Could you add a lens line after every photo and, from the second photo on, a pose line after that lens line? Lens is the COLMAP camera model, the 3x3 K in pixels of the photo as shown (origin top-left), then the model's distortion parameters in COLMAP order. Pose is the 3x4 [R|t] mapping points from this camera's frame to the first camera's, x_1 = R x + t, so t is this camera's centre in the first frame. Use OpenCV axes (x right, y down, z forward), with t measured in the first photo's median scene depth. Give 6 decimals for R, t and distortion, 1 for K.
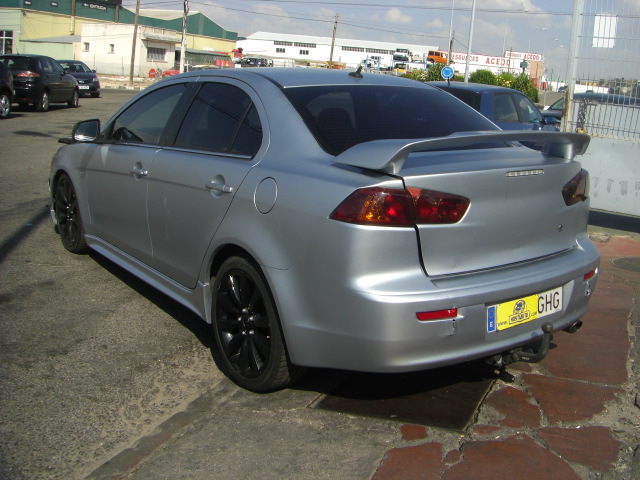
lens RADIAL K [[722.7, 0, 359.9], [0, 722.7, 192.5], [0, 0, 1]] dist [-0.168612, 0.071265]
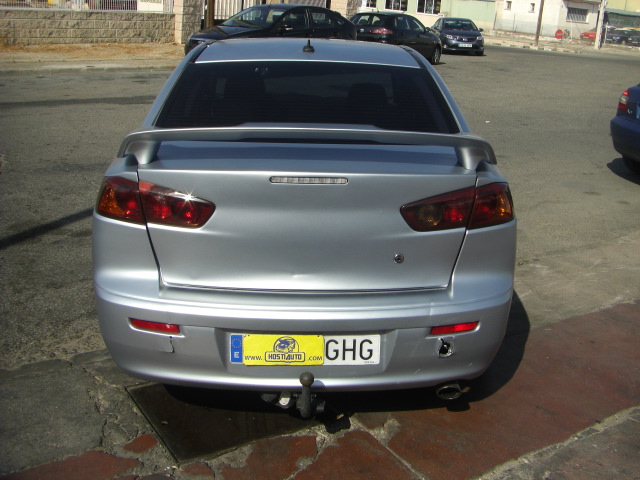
lens RADIAL K [[722.7, 0, 359.9], [0, 722.7, 192.5], [0, 0, 1]] dist [-0.168612, 0.071265]
pose [[0.822242, 0.129633, -0.554178, 0.681686], [-0.098692, 0.991439, 0.085487, -0.082524], [0.560516, -0.015598, 0.827996, 0.362067]]
